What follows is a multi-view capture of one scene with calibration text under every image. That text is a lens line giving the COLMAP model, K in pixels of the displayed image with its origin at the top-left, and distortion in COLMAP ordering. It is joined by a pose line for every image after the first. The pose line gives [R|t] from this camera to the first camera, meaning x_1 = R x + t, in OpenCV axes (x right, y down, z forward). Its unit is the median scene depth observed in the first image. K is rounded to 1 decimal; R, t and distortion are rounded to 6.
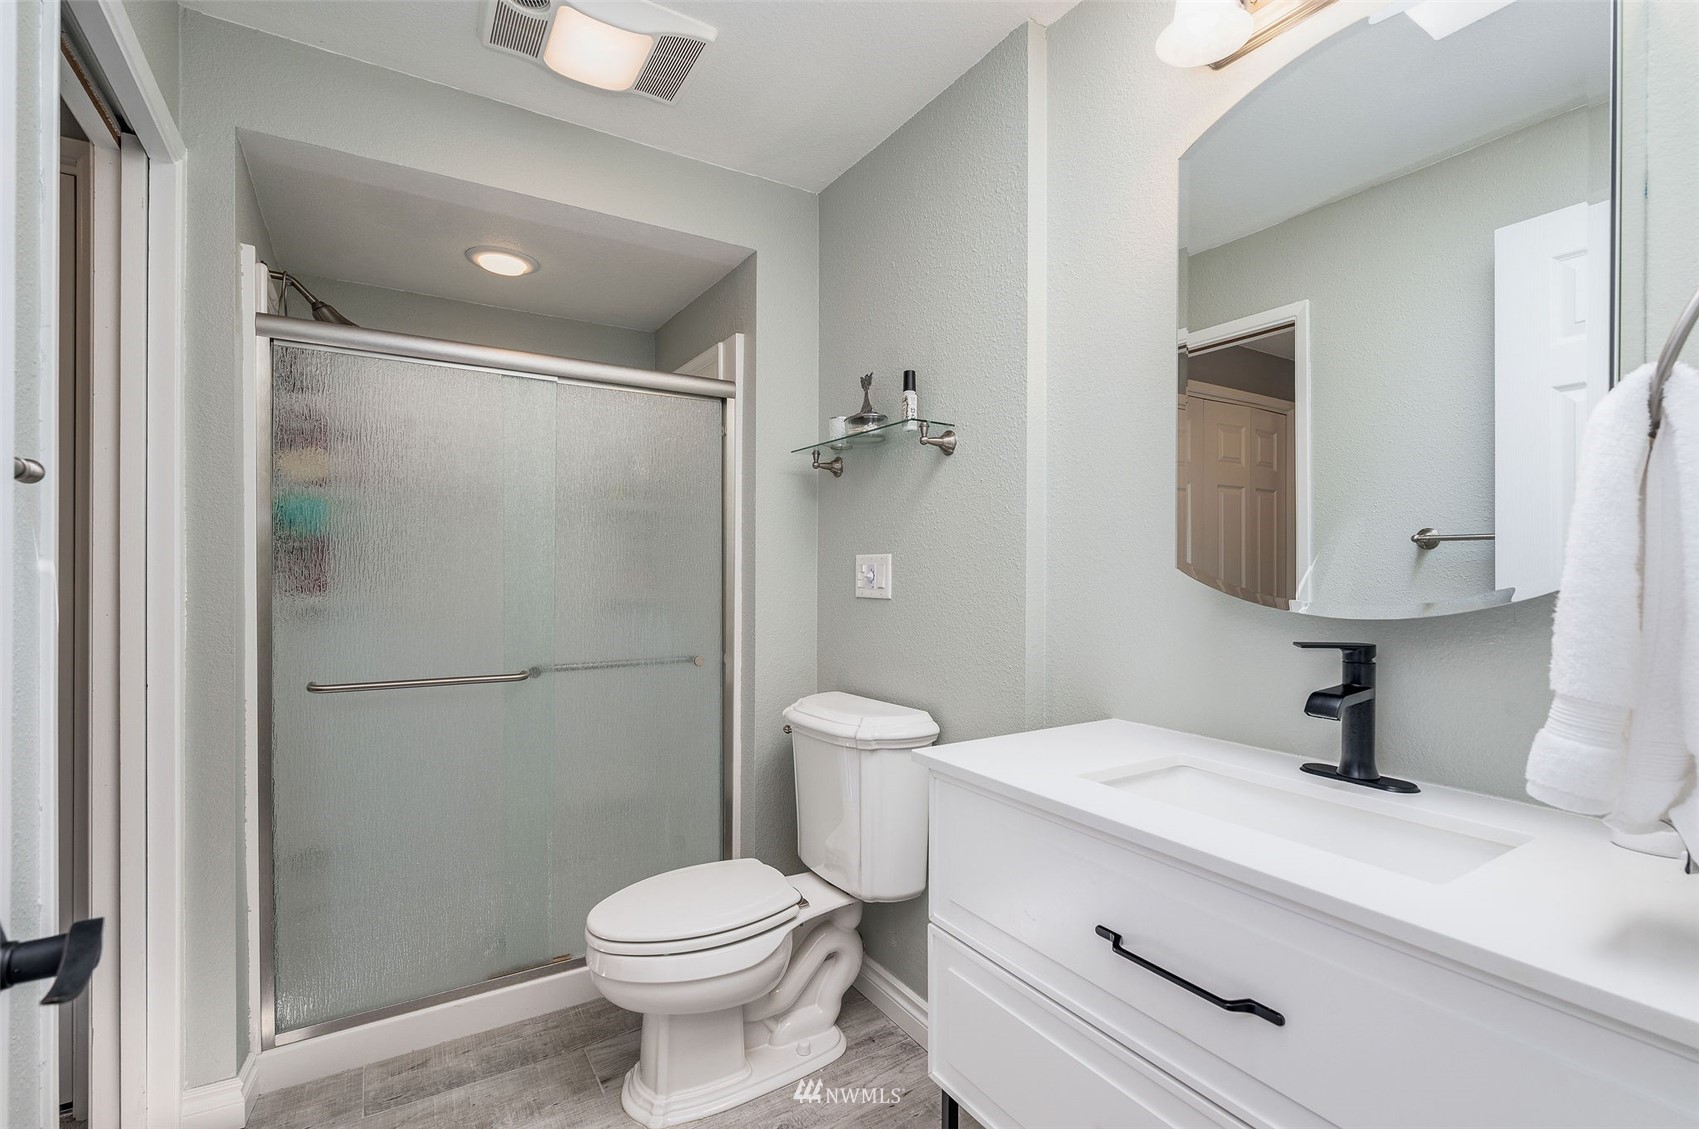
lens RADIAL K [[753.2, 0, 849.5], [0, 753.2, 564.5], [0, 0, 1]] dist [0.000214, 0.000035]
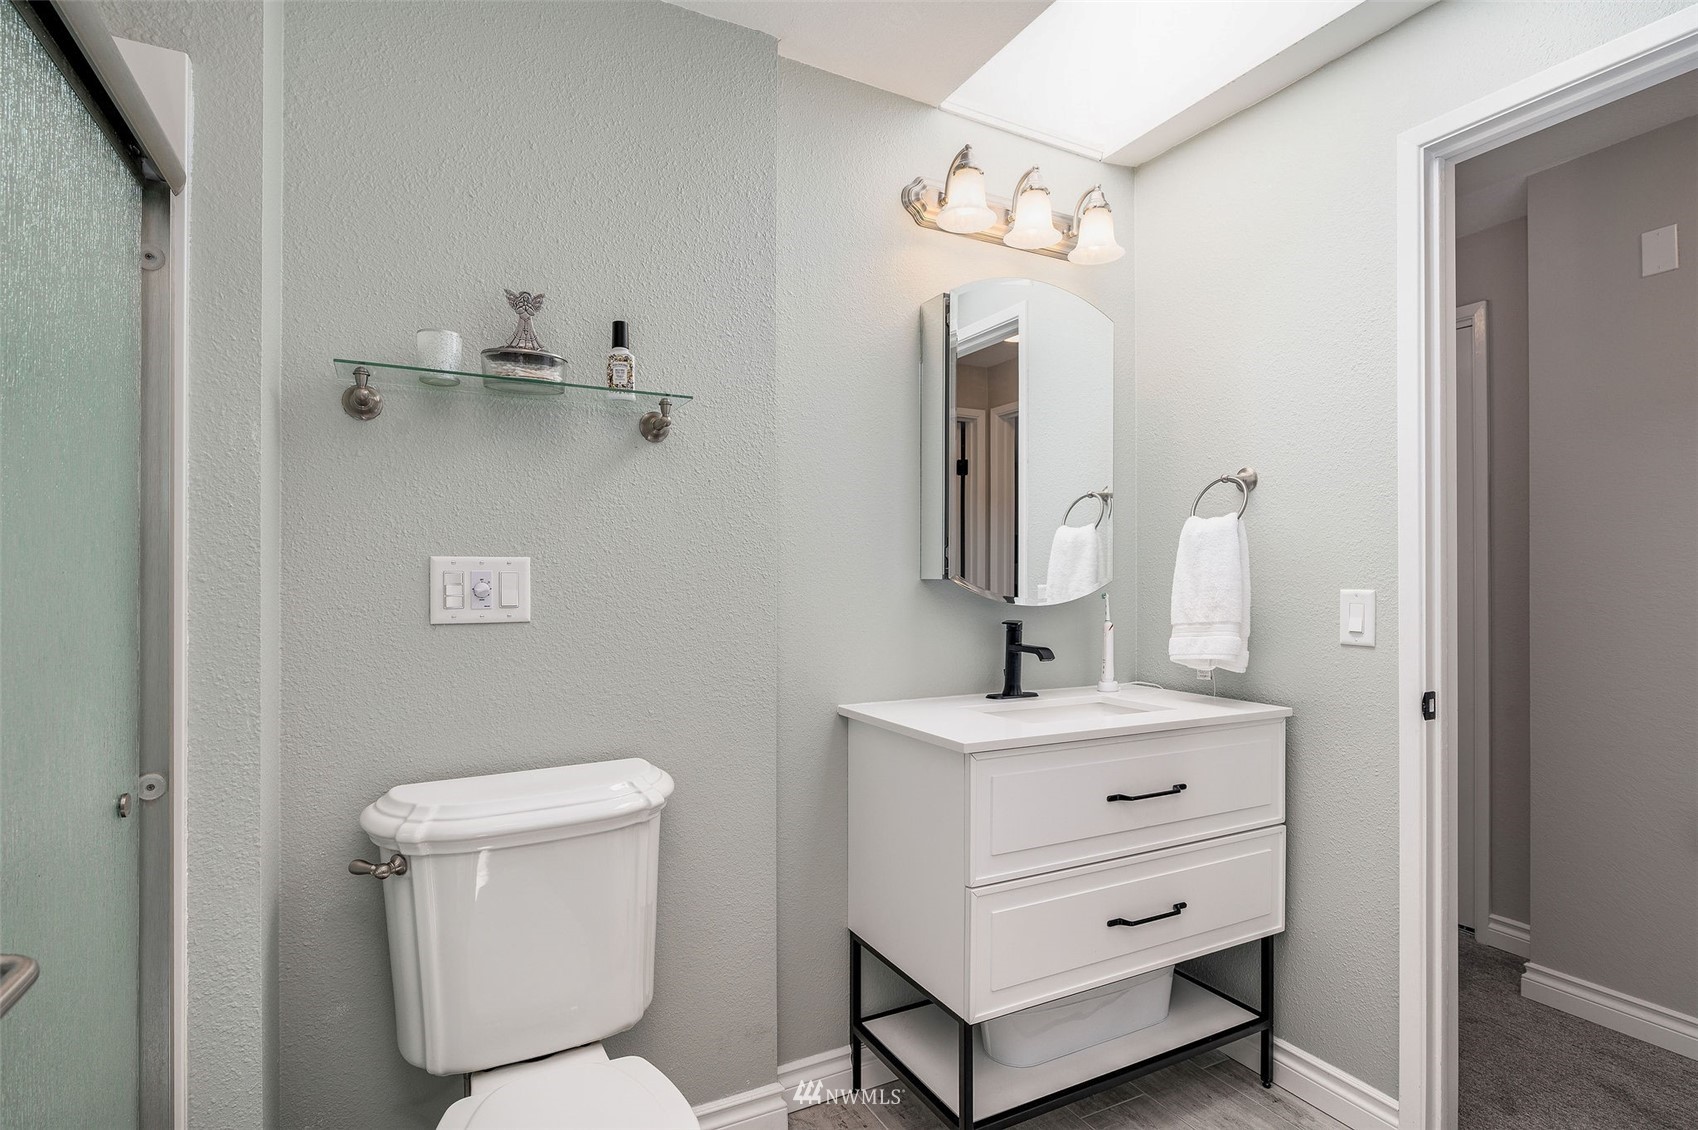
lens RADIAL K [[856.2, 0, 849.0], [0, 856.2, 565.0], [0, 0, 1]] dist [-0.001953, -0.000119]
pose [[0.076515, 0.016797, 0.996927, -0.715009], [-0.006762, 0.999844, -0.016328, 0.004549], [-0.997046, -0.005492, 0.076616, 0.644698]]
